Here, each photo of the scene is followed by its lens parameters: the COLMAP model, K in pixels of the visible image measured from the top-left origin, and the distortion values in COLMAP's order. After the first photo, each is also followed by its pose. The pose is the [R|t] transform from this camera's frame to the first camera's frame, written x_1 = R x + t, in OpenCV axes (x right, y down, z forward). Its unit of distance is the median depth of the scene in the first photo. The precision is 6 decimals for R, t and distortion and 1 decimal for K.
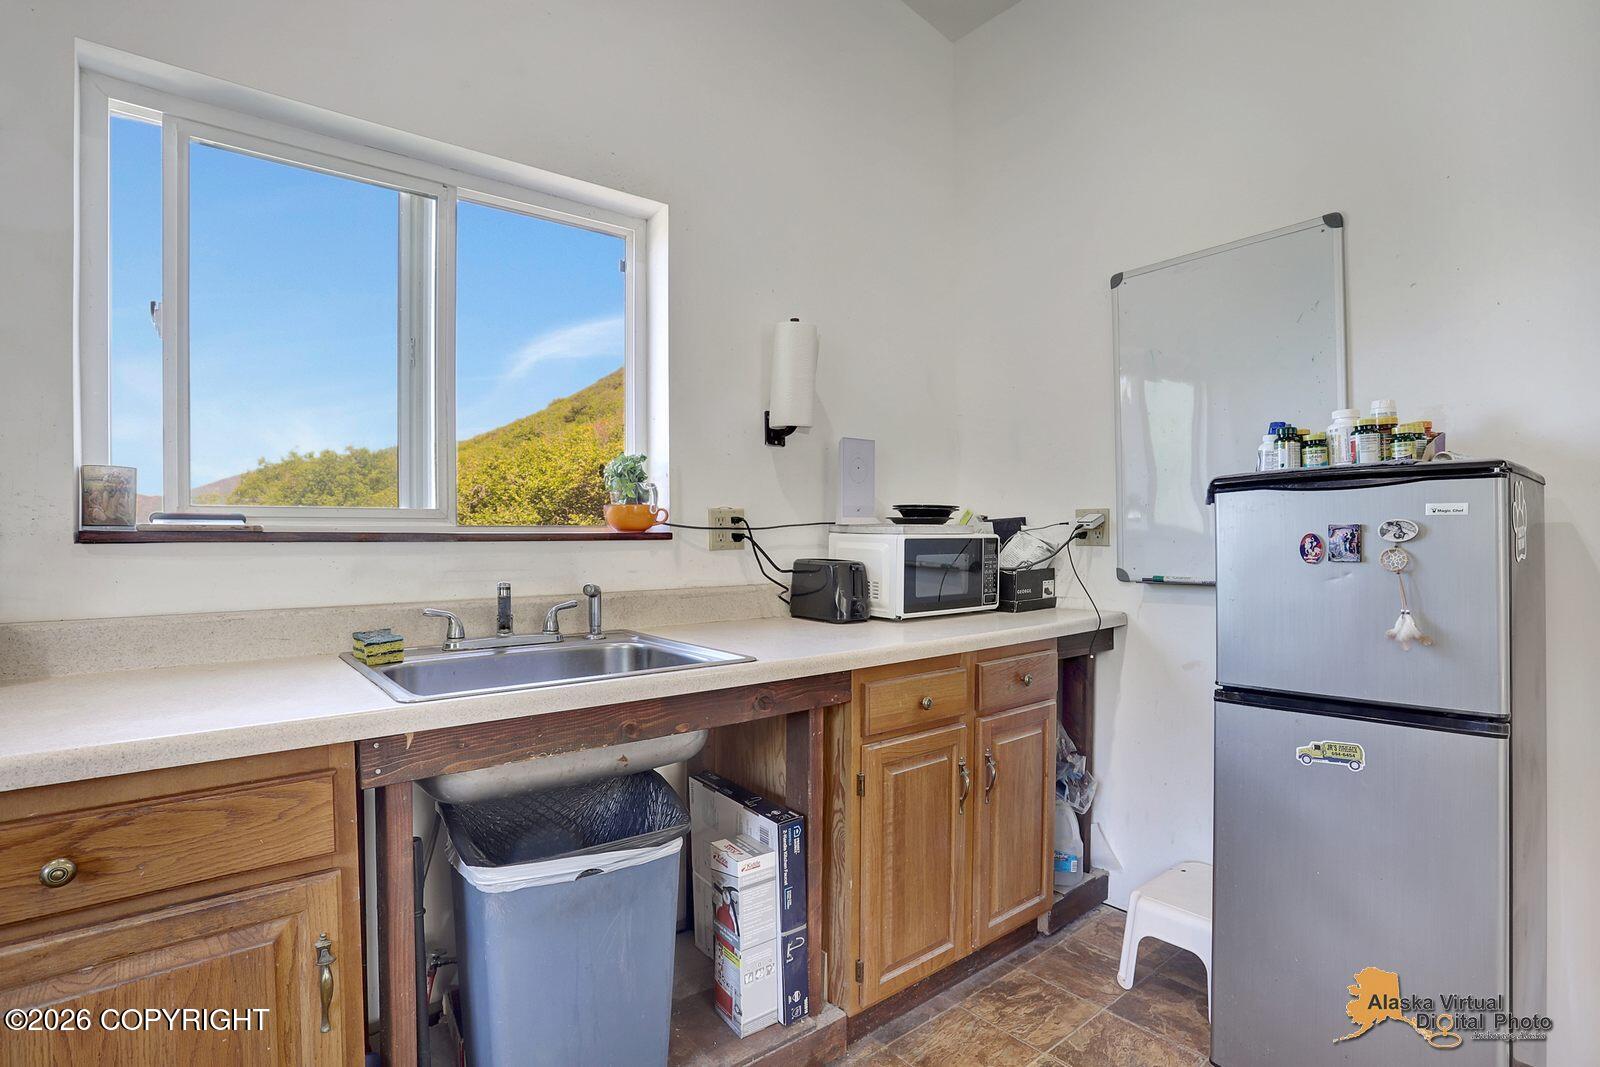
lens RADIAL K [[785.0, 0, 793.7], [0, 785.0, 537.5], [0, 0, 1]] dist [-0.084170, 0.033512]
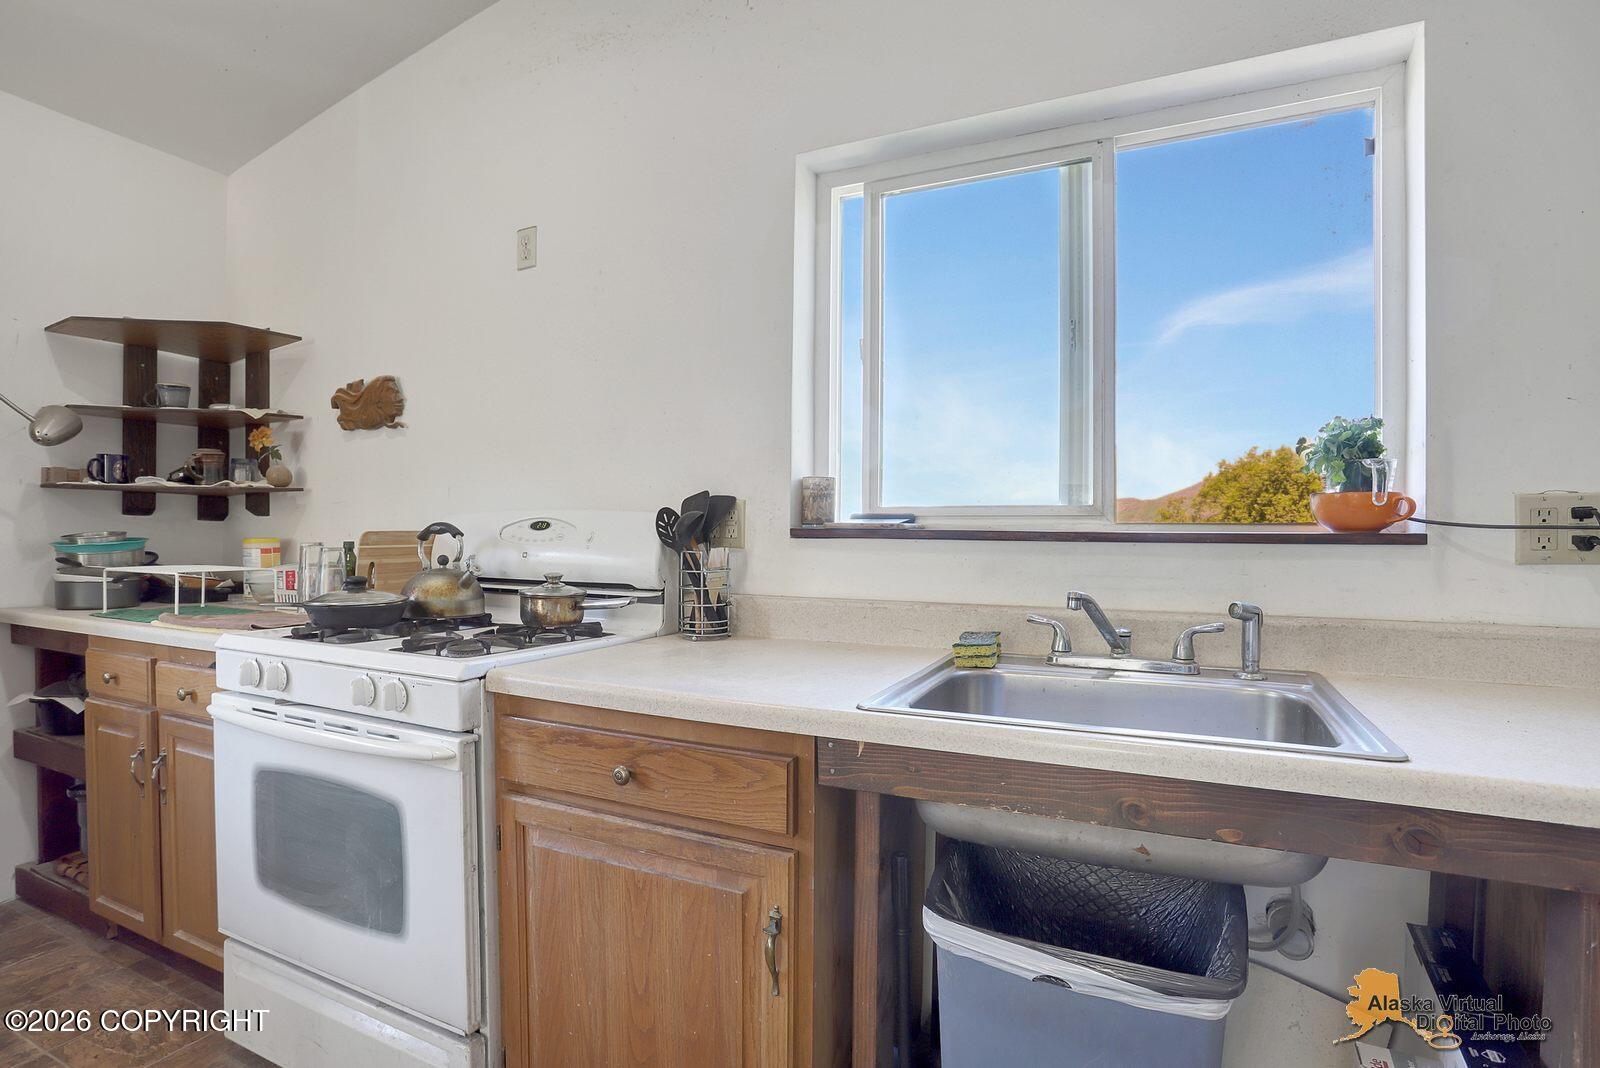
lens RADIAL K [[785.0, 0, 793.7], [0, 785.0, 538.0], [0, 0, 1]] dist [-0.084170, 0.033512]
pose [[0.425146, 0.012414, -0.905040, 0.233915], [-0.010838, 0.999904, 0.008623, -0.003186], [0.905060, 0.006143, 0.425240, 0.350925]]
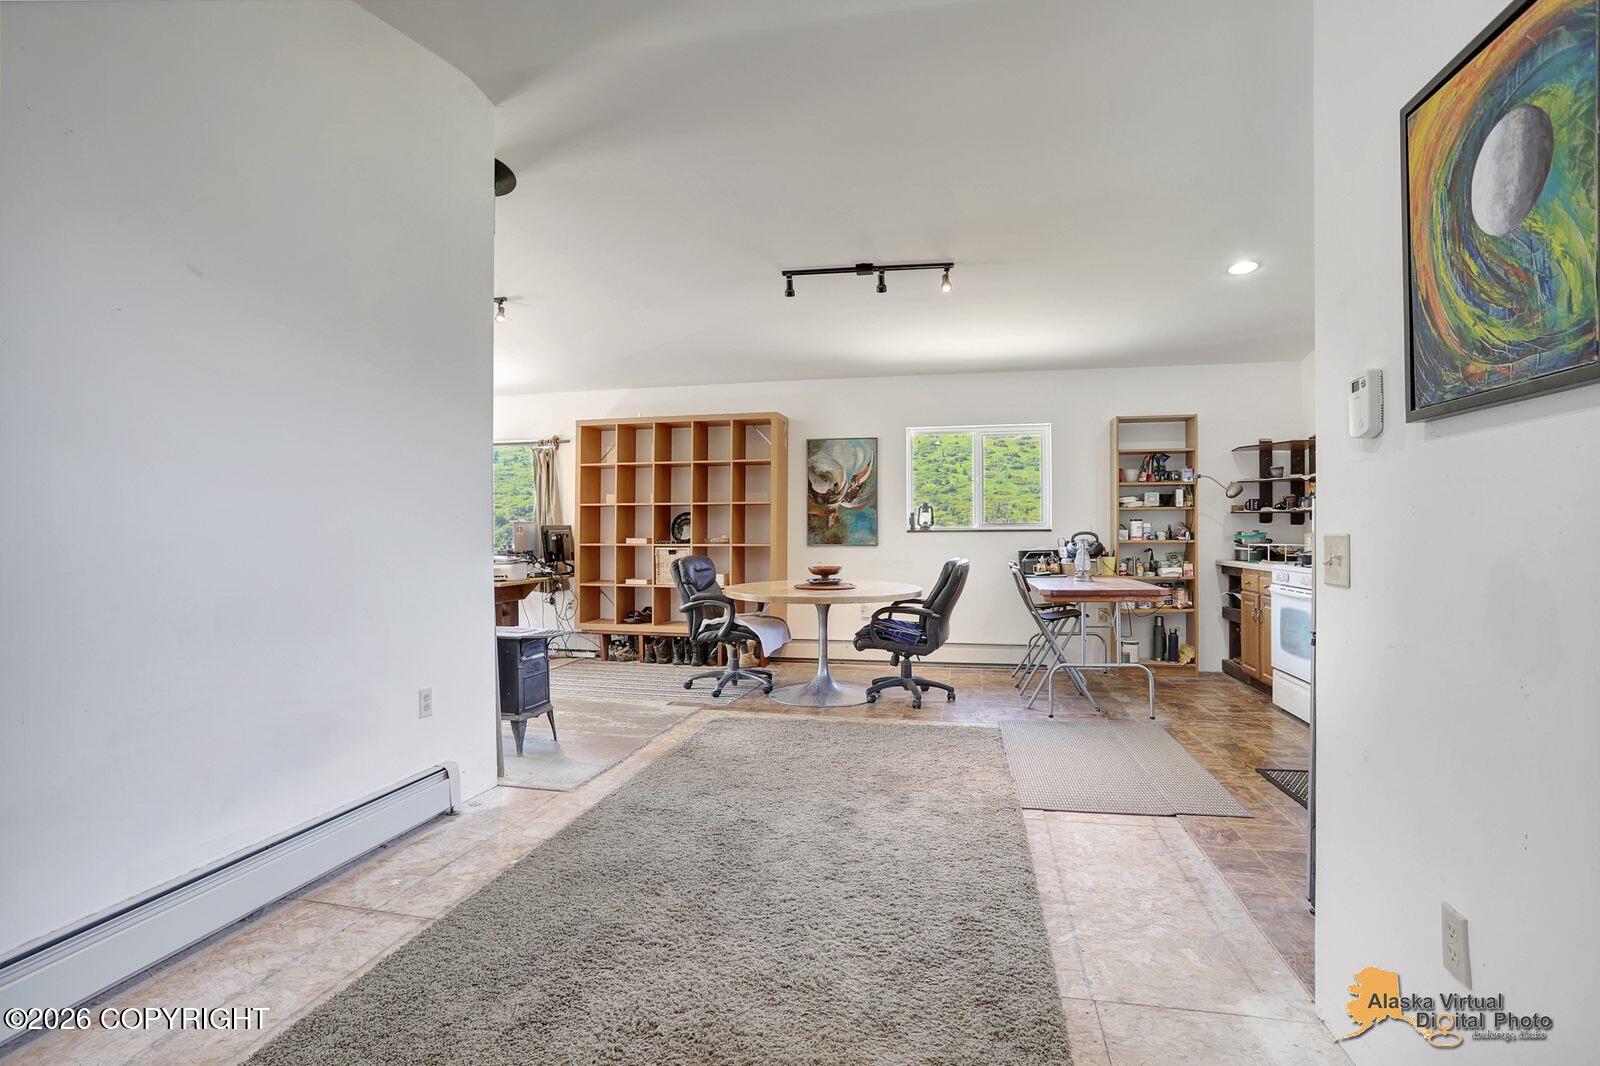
lens RADIAL K [[785.0, 0, 793.7], [0, 785.0, 537.0], [0, 0, 1]] dist [-0.084170, 0.033512]
pose [[-0.783727, 0.013400, -0.620961, 2.363028], [0.007153, 0.999896, 0.012549, -0.017809], [0.621065, 0.005393, -0.783741, 1.274829]]
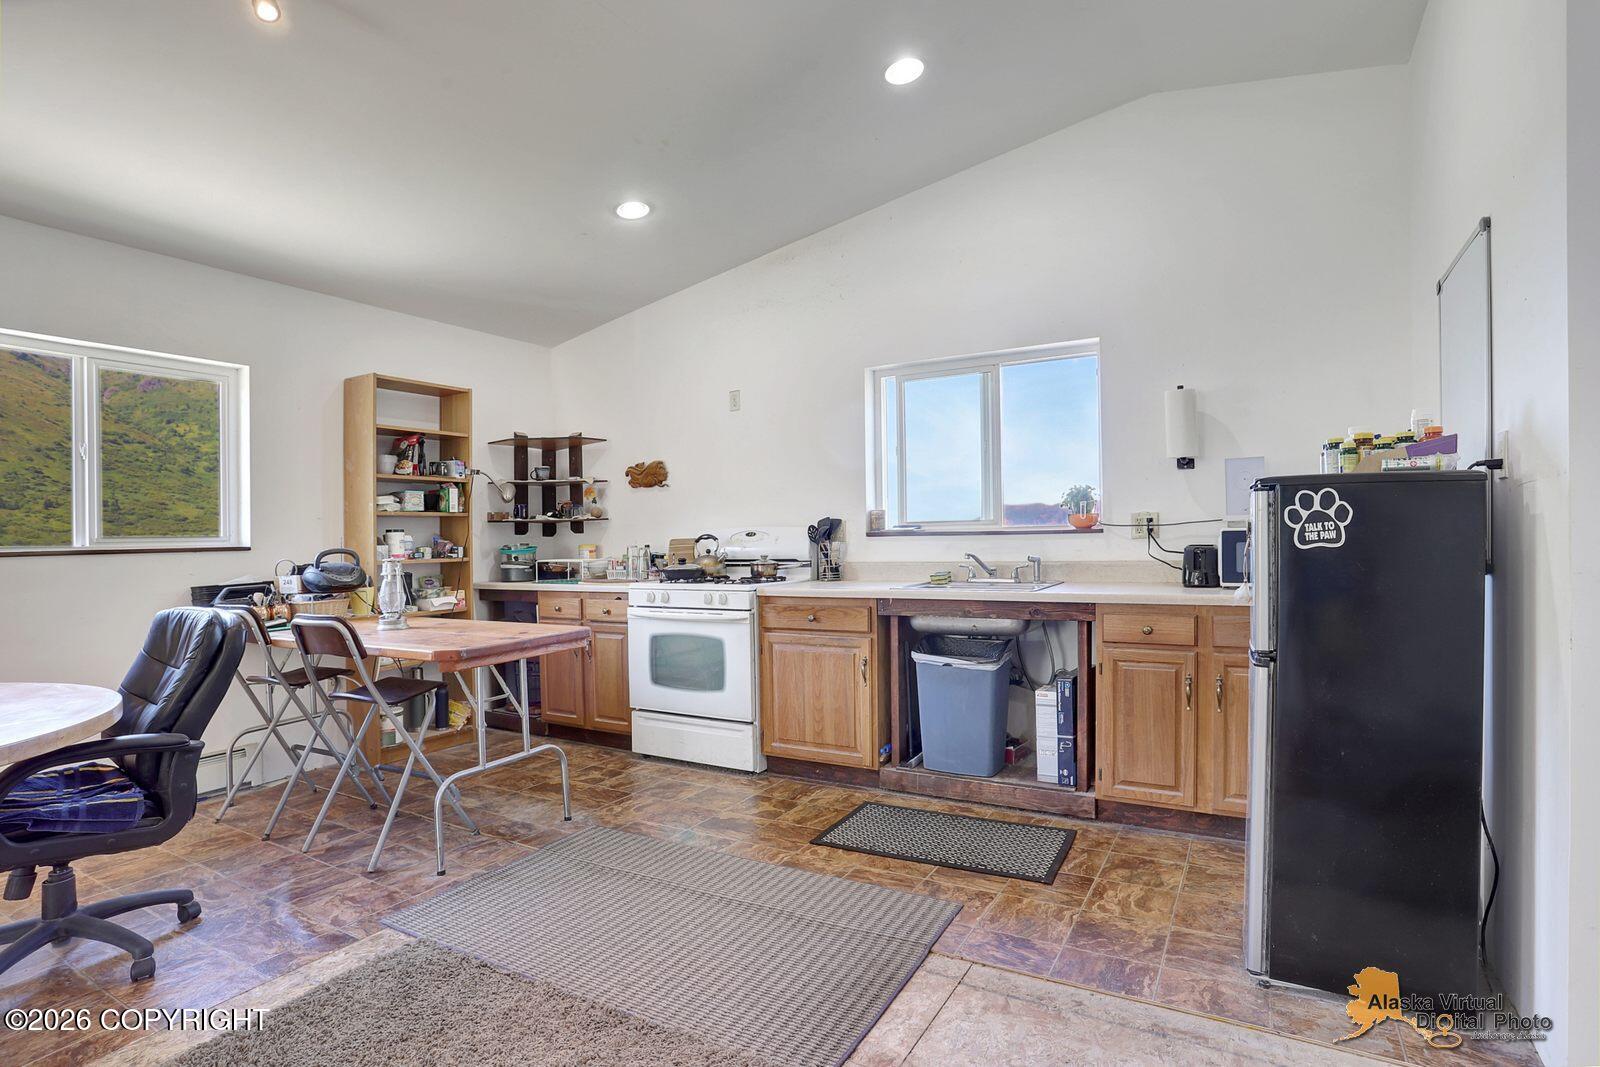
lens RADIAL K [[795.2, 0, 806.2], [0, 795.2, 545.6], [0, 0, 1]] dist [-0.082680, 0.037044]
pose [[0.355166, 0.009051, -0.934759, 1.596716], [0.017642, 0.999710, 0.016384, -0.010575], [0.934637, -0.022310, 0.354904, -0.291713]]
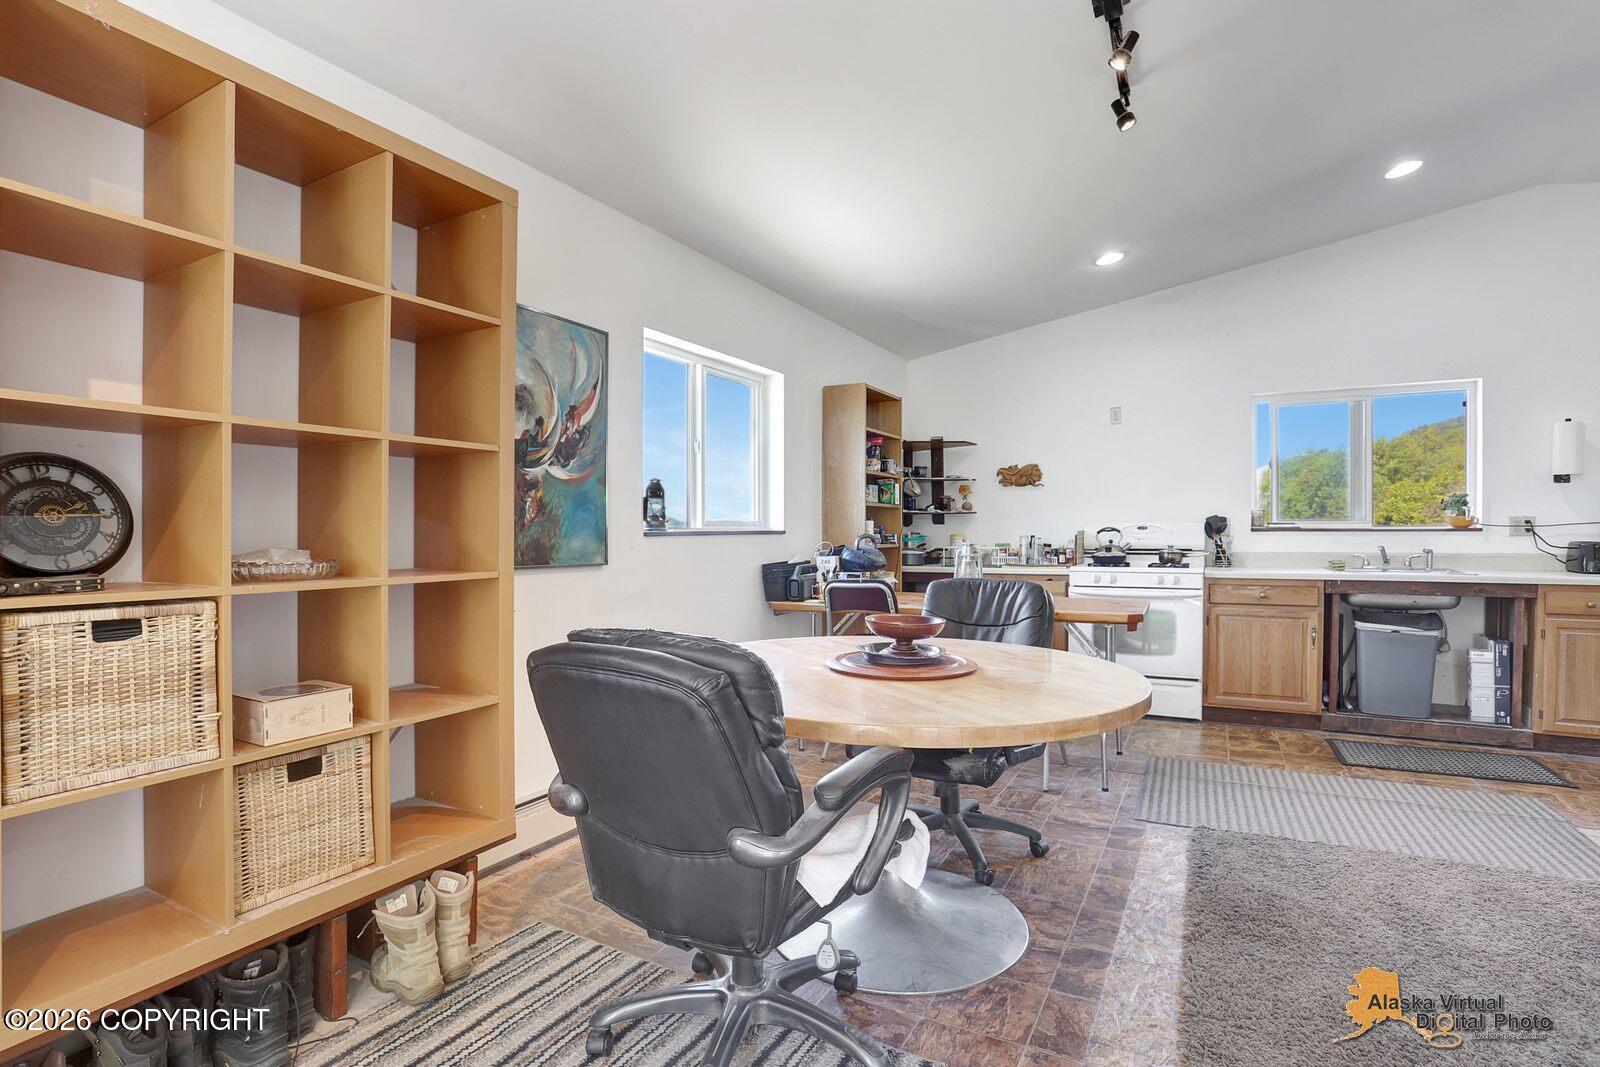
lens RADIAL K [[774.4, 0, 800.9], [0, 774.4, 539.3], [0, 0, 1]] dist [-0.056776, 0.019136]
pose [[0.387669, 0.014516, -0.921685, 1.354658], [-0.000053, 0.999876, 0.015725, -0.009587], [0.921799, -0.006047, 0.387621, -2.062136]]
